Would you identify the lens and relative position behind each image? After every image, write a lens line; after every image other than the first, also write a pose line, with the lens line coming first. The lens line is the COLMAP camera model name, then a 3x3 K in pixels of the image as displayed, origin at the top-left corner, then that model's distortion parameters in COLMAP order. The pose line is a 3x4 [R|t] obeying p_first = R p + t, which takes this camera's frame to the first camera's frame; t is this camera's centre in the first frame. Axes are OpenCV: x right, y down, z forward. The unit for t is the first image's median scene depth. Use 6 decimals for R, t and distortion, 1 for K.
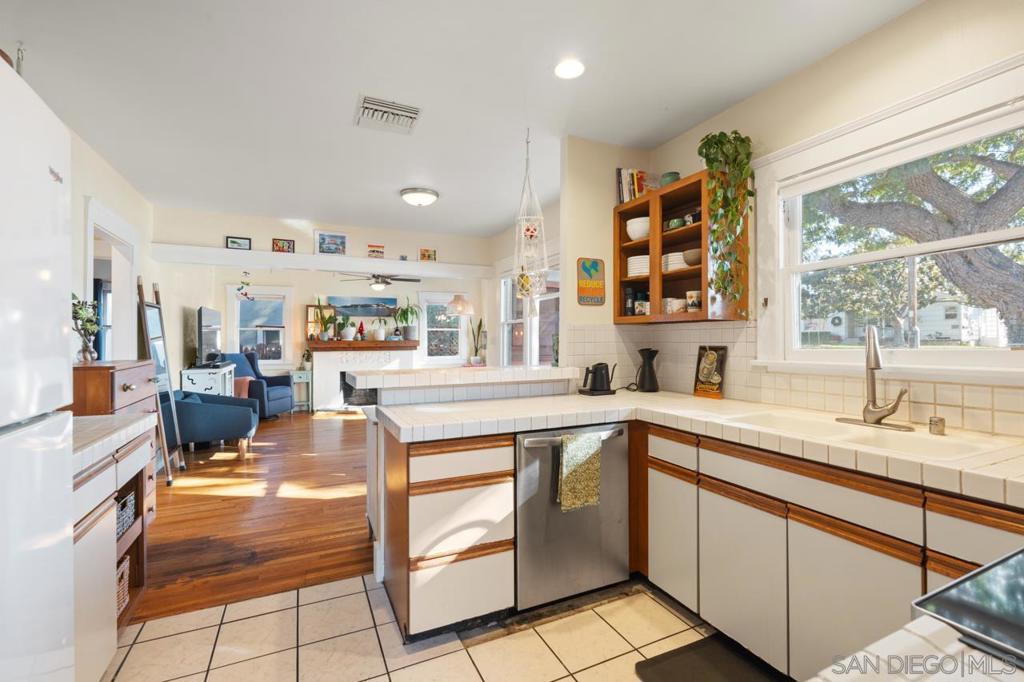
lens RADIAL K [[453.1, 0, 512.0], [0, 453.1, 341.0], [0, 0, 1]] dist [-0.001509, -0.000234]
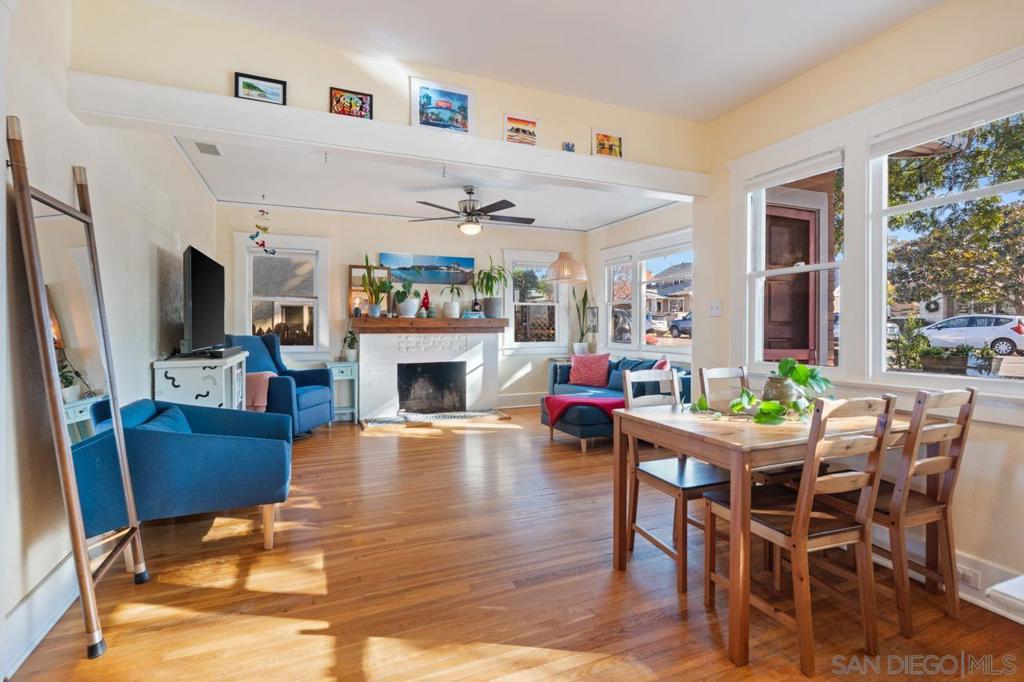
lens RADIAL K [[482.7, 0, 512.5], [0, 482.7, 334.0], [0, 0, 1]] dist [-0.001093, -0.000018]
pose [[0.999343, 0.004047, -0.036019, -0.509060], [-0.003749, 0.999958, 0.008335, 0.045980], [0.036051, -0.008194, 0.999316, 0.798661]]
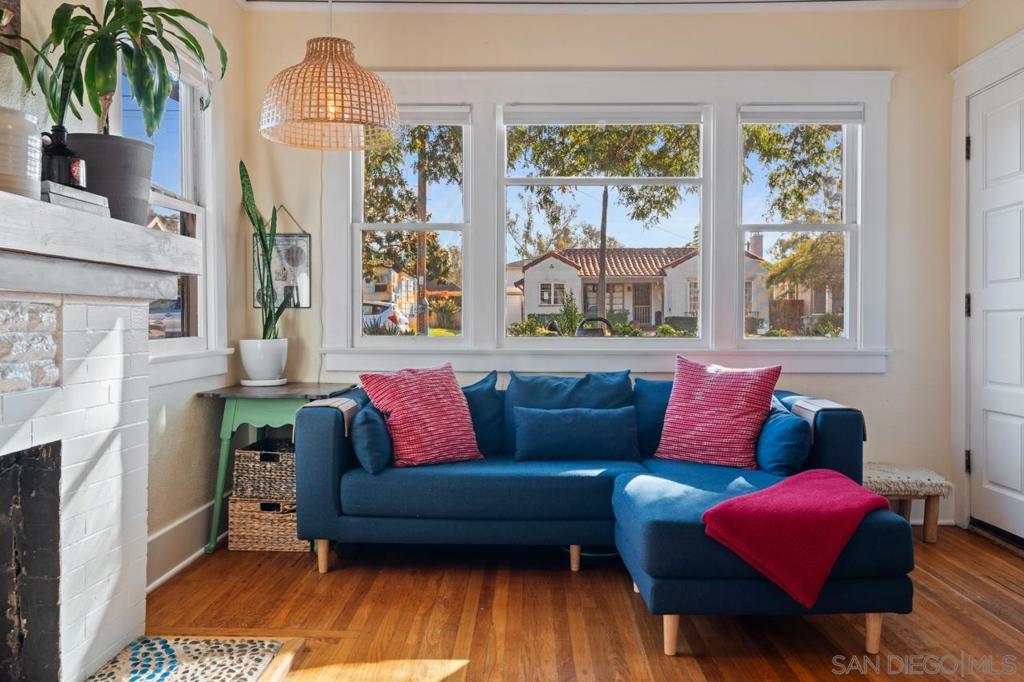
lens RADIAL K [[781.2, 0, 512.0], [0, 781.2, 341.0], [0, 0, 1]] dist [0.000234, -0.000126]
pose [[0.435255, -0.017605, 0.900135, -1.202615], [0.003150, 0.999832, 0.018032, 0.087157], [-0.900302, -0.005013, 0.435237, 2.243540]]
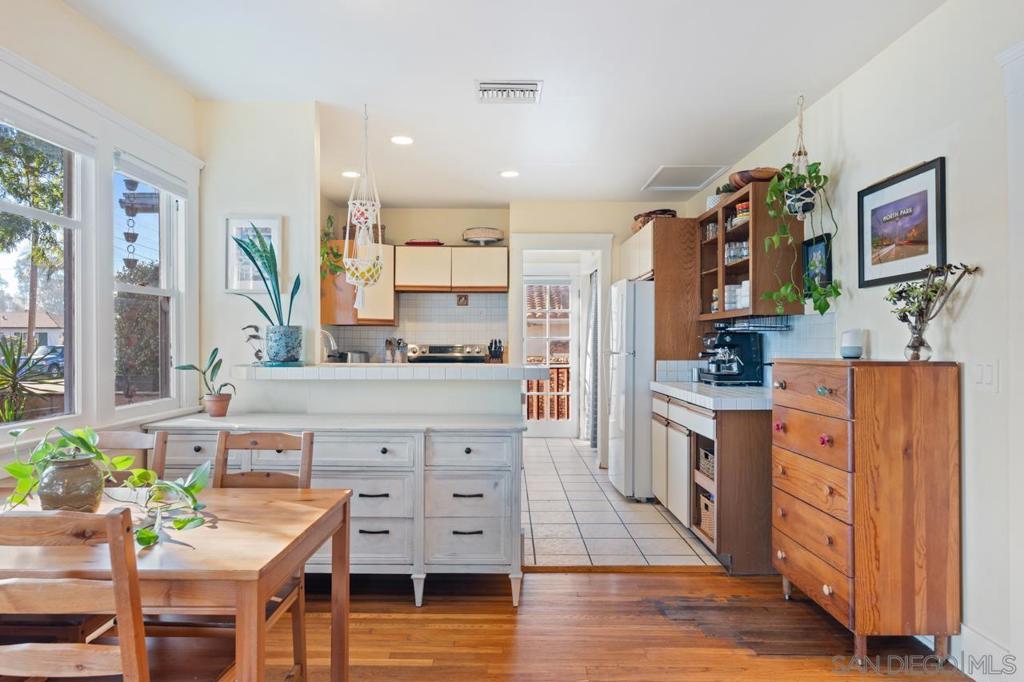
lens RADIAL K [[632.2, 0, 512.0], [0, 632.2, 341.0], [0, 0, 1]] dist [-0.001288, -0.000174]
pose [[-0.905548, 0.004199, 0.424223, -0.722458], [0.004218, 0.999991, -0.000895, 0.014075], [-0.424223, 0.000979, -0.905557, 1.879988]]
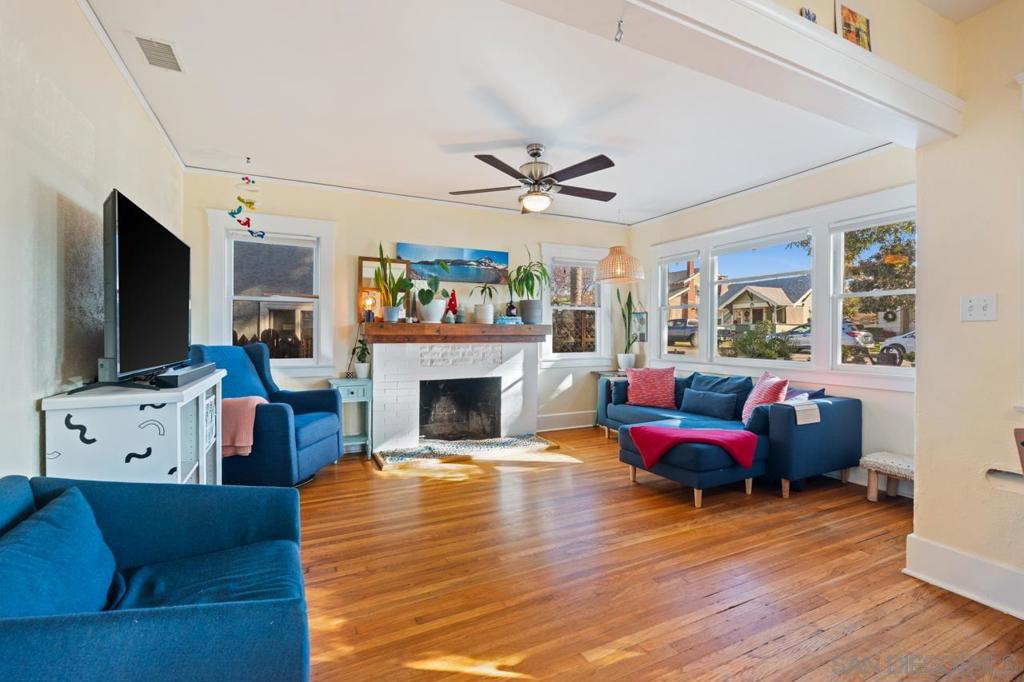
lens RADIAL K [[453.1, 0, 512.0], [0, 453.1, 341.0], [0, 0, 1]] dist [-0.001509, -0.000234]
pose [[0.999806, 0.006266, 0.018689, -0.782547], [-0.006416, 0.999948, 0.007951, 0.042044], [-0.018638, -0.008069, 0.999794, 1.276236]]
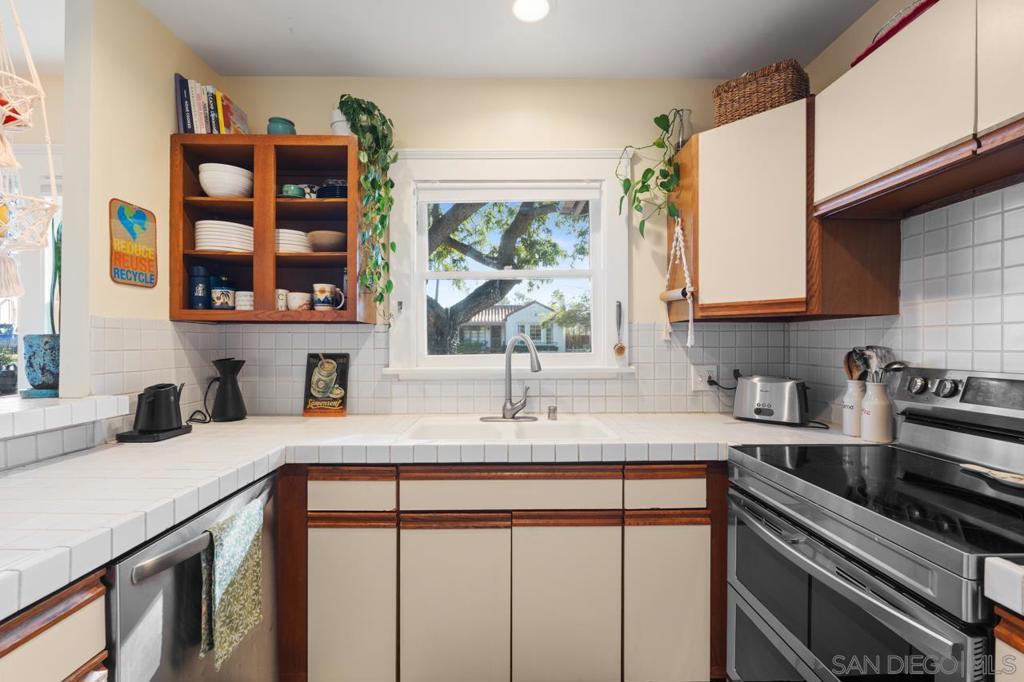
lens RADIAL K [[448.2, 0, 509.1], [0, 448.2, 350.0], [0, 0, 1]] dist [-0.002296, -0.000380]
pose [[0.406284, -0.006077, 0.913726, -0.150423], [0.000856, 0.999980, 0.006270, 0.000014], [-0.913746, -0.001765, 0.406281, 0.322762]]
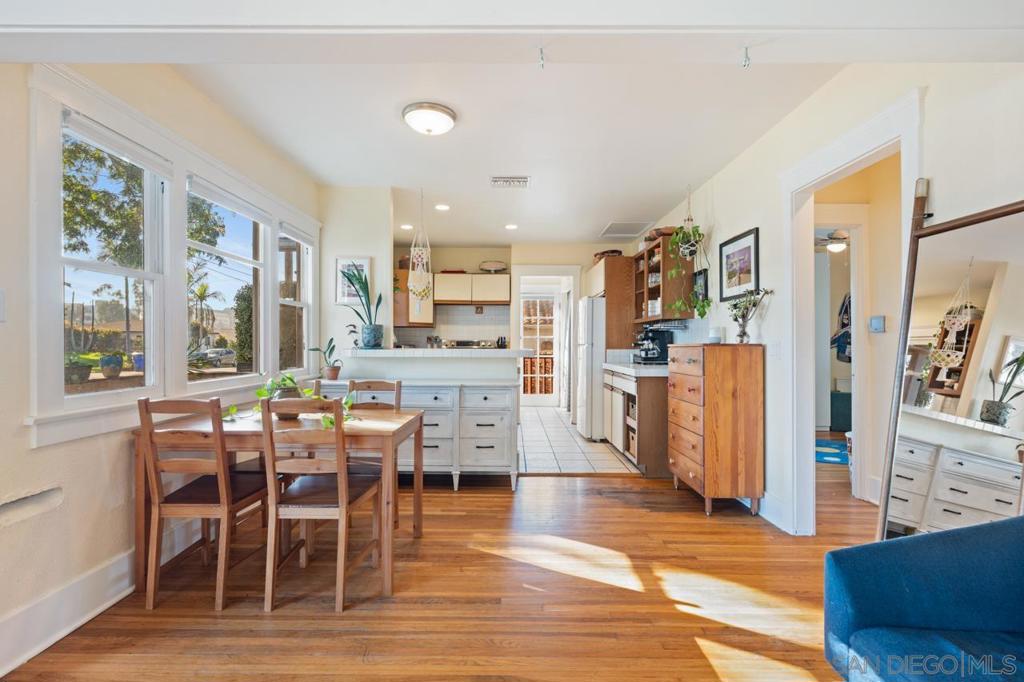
lens RADIAL K [[491.0, 0, 511.7], [0, 491.0, 342.3], [0, 0, 1]] dist [-0.001870, -0.000165]
pose [[-0.903500, 0.003304, 0.428575, -0.855463], [0.002261, 0.999993, -0.002943, 0.040364], [-0.428581, -0.001690, -0.903502, 2.149327]]
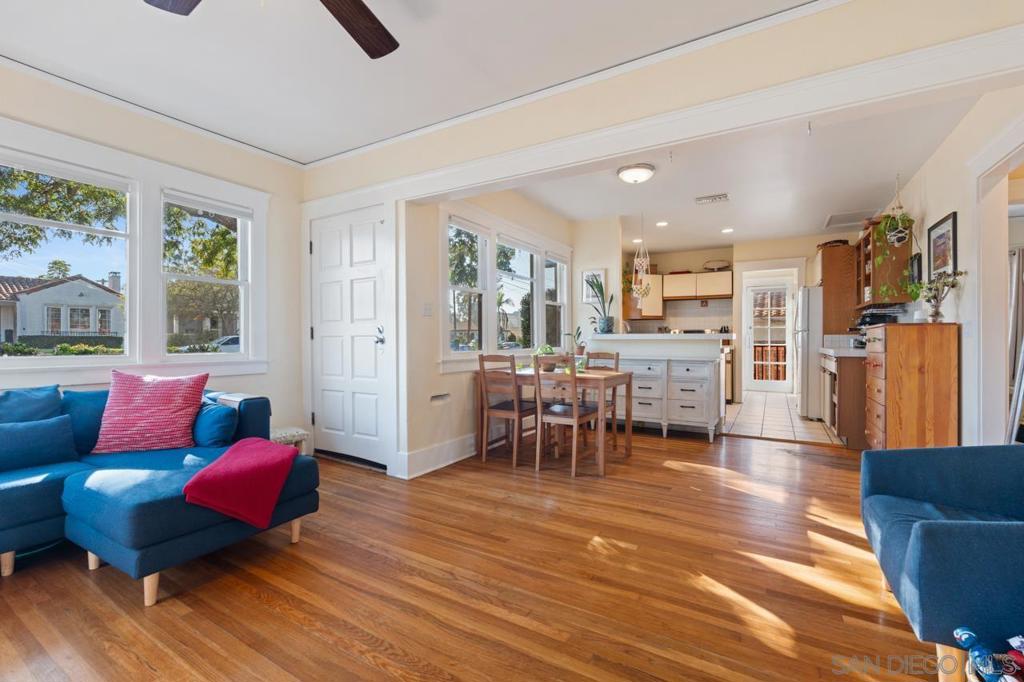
lens RADIAL K [[444.2, 0, 512.0], [0, 444.2, 341.0], [0, 0, 1]] dist [-0.005282, 0.000022]
pose [[-0.559568, 0.000499, 0.828784, -1.166359], [0.004729, 0.999985, 0.002591, 0.077331], [-0.828771, 0.005369, -0.559563, 2.369078]]
